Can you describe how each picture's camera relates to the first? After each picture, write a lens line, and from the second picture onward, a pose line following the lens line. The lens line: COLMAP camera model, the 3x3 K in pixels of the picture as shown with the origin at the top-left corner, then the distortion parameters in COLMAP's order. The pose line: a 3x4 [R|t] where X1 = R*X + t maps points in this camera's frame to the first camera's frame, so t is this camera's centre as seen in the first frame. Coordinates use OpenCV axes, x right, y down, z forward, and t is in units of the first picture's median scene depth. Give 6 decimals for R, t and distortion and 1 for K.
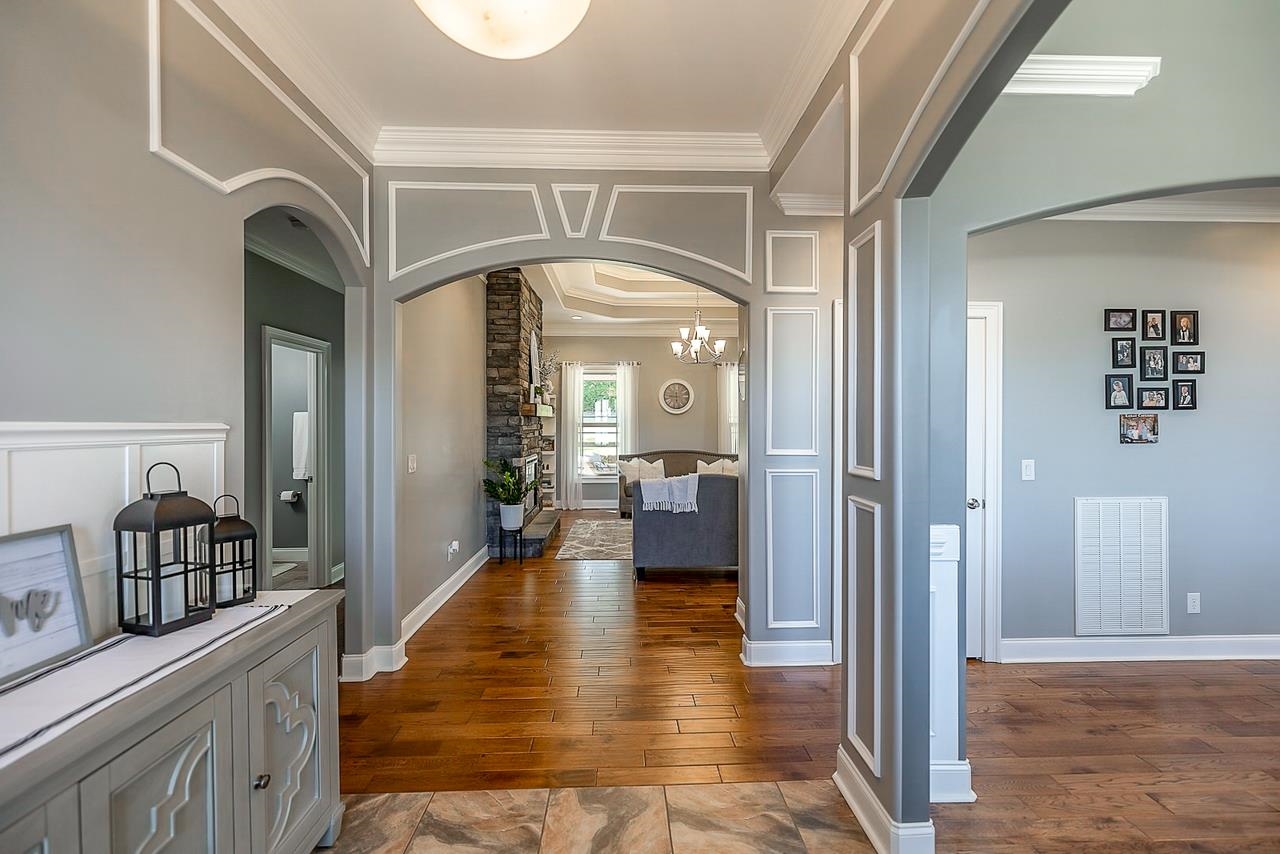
lens RADIAL K [[546.3, 0, 640.0], [0, 546.3, 427.0], [0, 0, 1]] dist [0.000125, -0.000229]
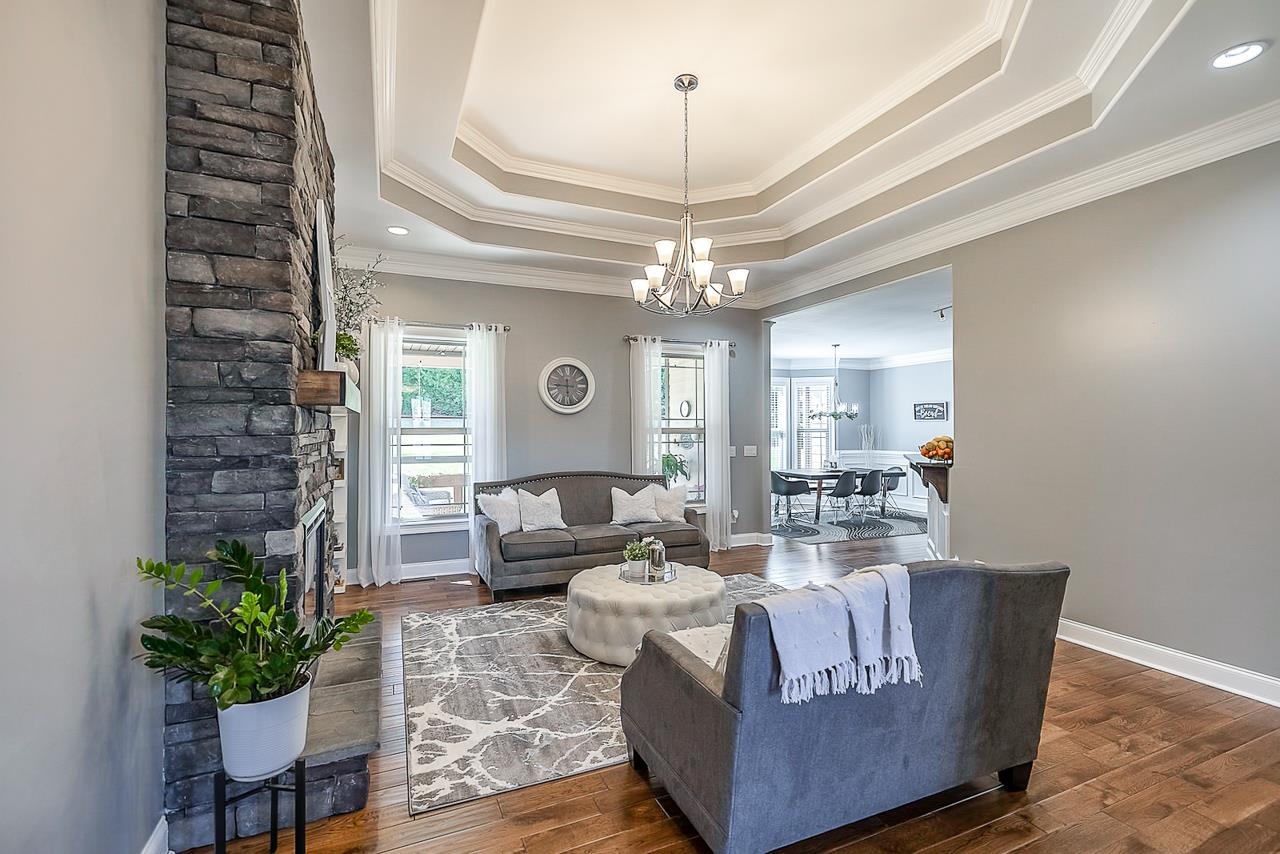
lens RADIAL K [[553.1, 0, 661.8], [0, 553.1, 426.9], [0, 0, 1]] dist [0.001551, 0.000217]
pose [[0.912316, 0.001196, 0.409485, -0.147587], [0.003270, 0.999943, -0.010206, -0.002320], [-0.409474, 0.010650, 0.912260, 0.579593]]
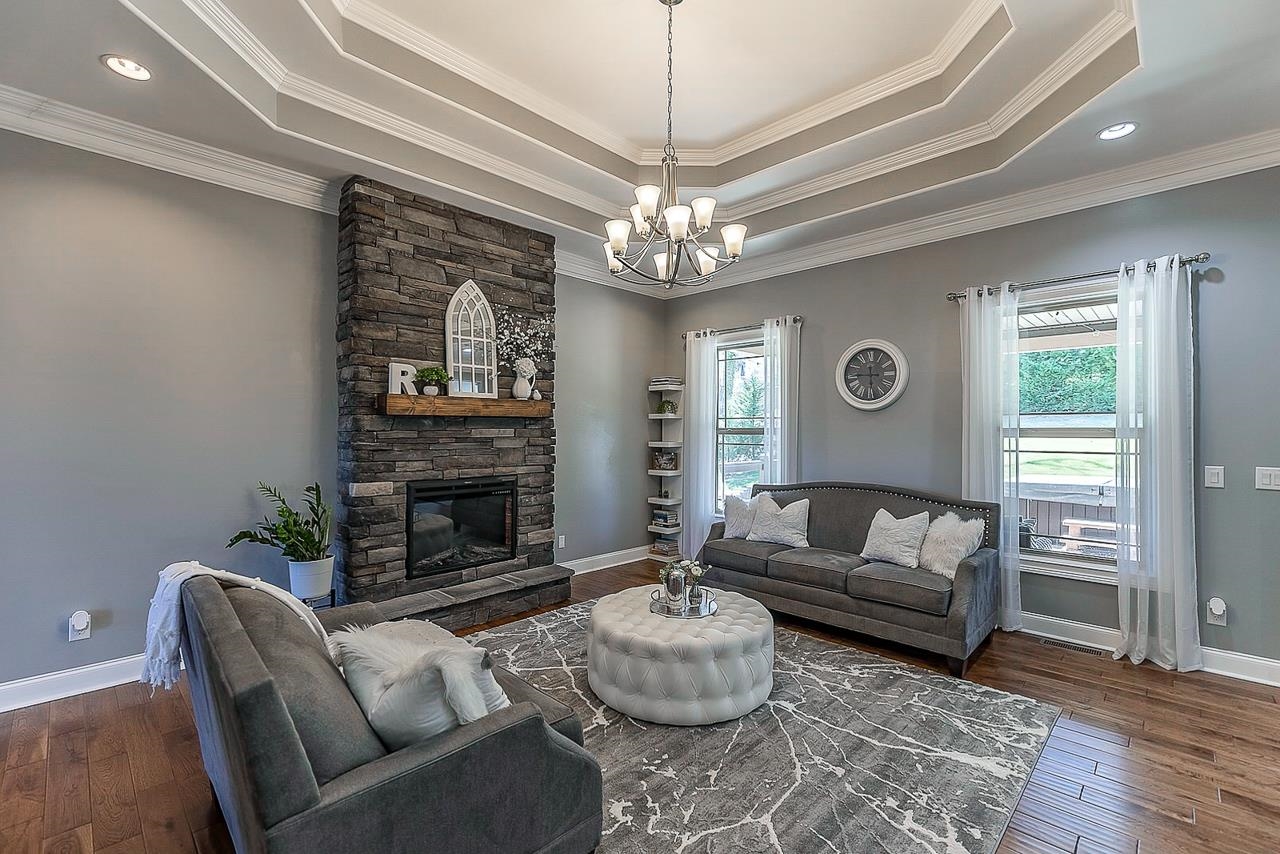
lens RADIAL K [[565.4, 0, 640.0], [0, 565.4, 427.0], [0, 0, 1]] dist [0.001049, -0.000020]
pose [[0.705773, -0.004204, -0.708426, 0.442223], [-0.004038, 0.999942, -0.009956, -0.003428], [0.708427, 0.009887, 0.705715, 0.754000]]
